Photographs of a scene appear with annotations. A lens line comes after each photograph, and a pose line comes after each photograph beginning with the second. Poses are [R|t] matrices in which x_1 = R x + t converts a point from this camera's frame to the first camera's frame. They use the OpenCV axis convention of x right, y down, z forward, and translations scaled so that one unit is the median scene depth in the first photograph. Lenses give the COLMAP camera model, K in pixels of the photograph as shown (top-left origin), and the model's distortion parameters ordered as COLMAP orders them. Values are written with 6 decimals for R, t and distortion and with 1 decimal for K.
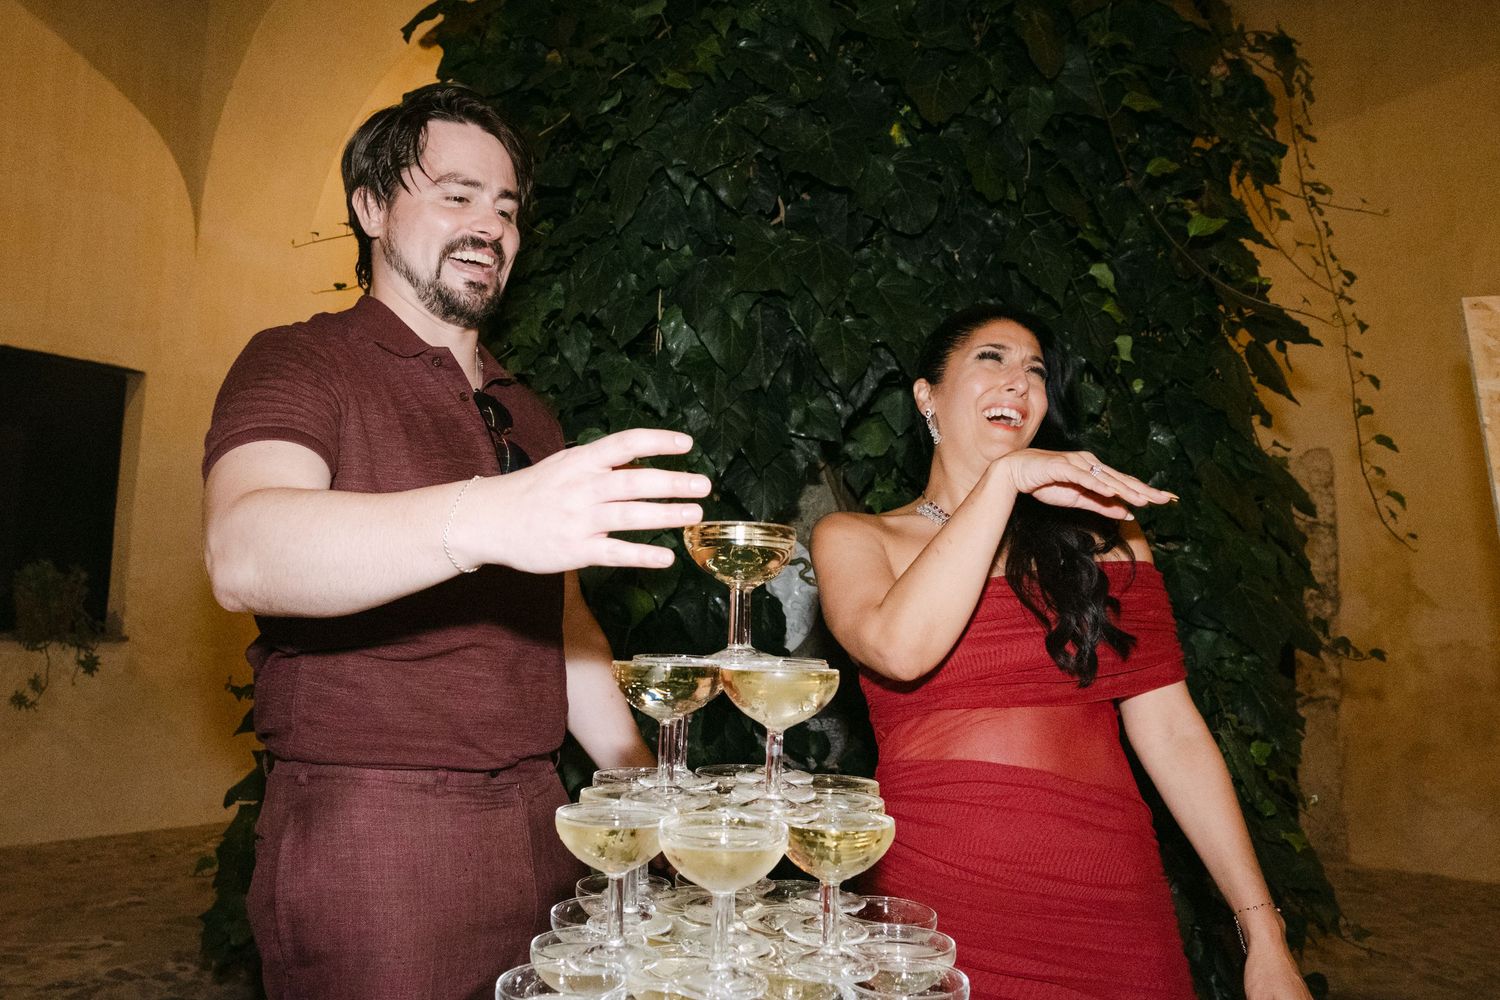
lens RADIAL K [[1145.8, 0, 707.3], [0, 1145.8, 505.5], [0, 0, 1]] dist [-0.002065, -0.000001]
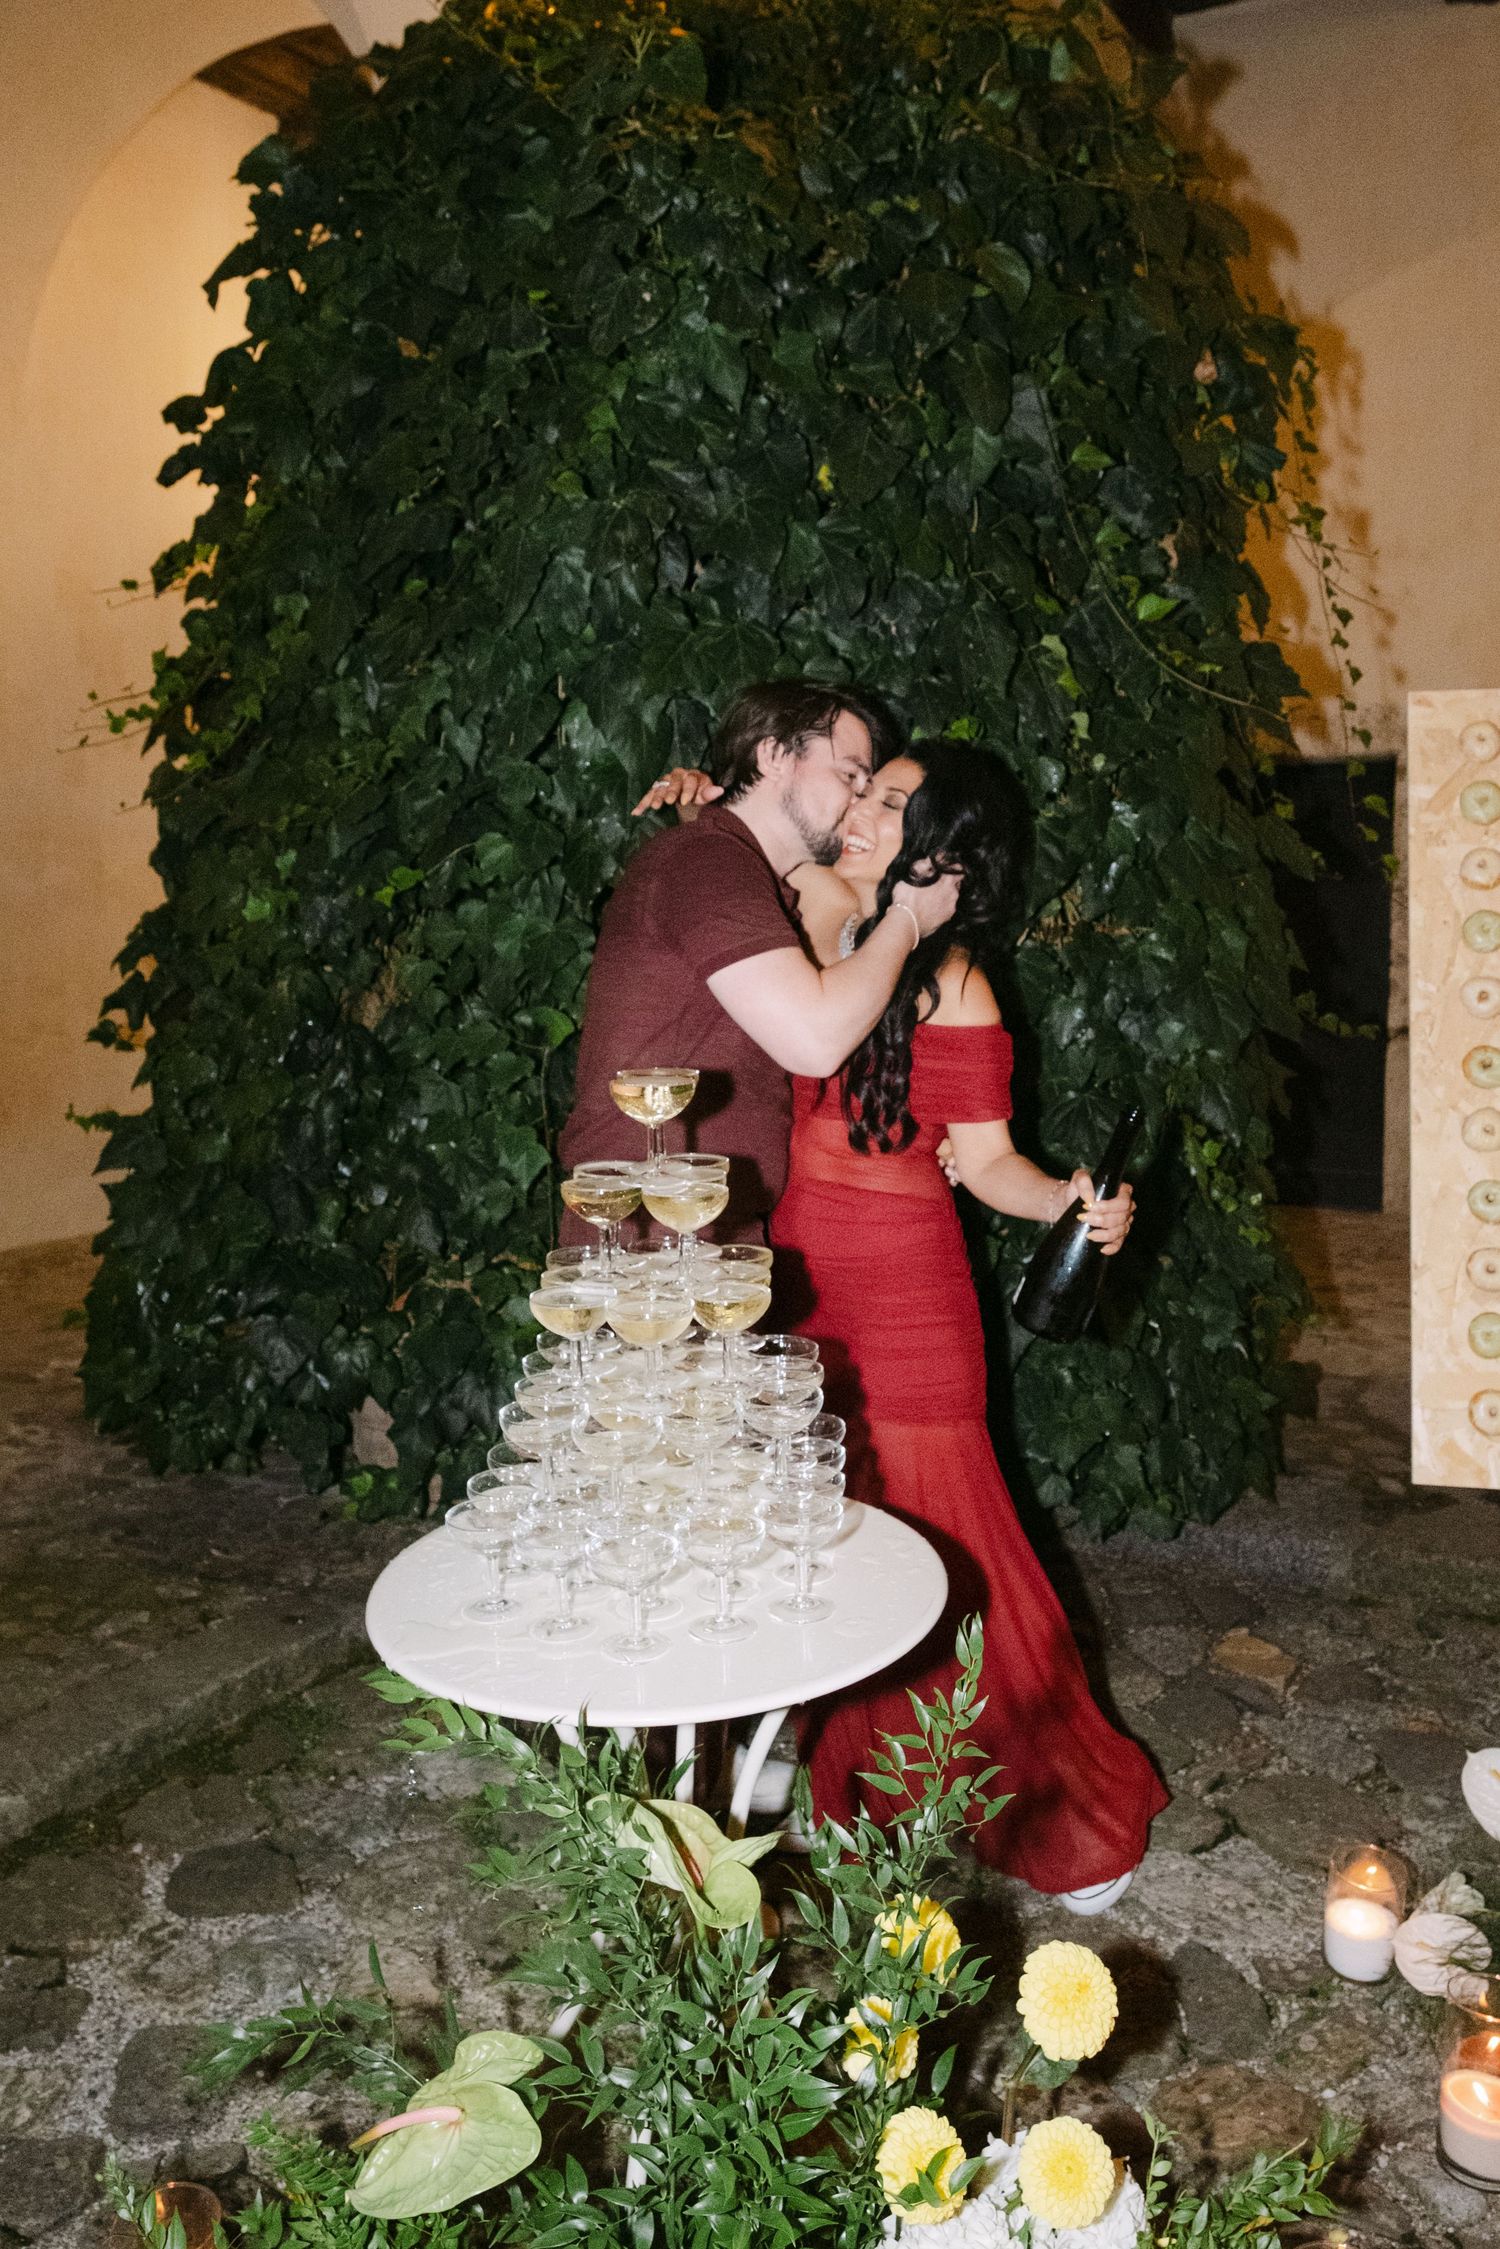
lens RADIAL K [[1717.9, 0, 750.0], [0, 1717.9, 1124.5], [0, 0, 1]] dist [-0.002065, -0.000001]
pose [[0.996917, -0.046692, 0.063057, 0.004738], [0.031158, 0.973162, 0.228000, -0.151483], [-0.072010, -0.225333, 0.971617, -0.374764]]
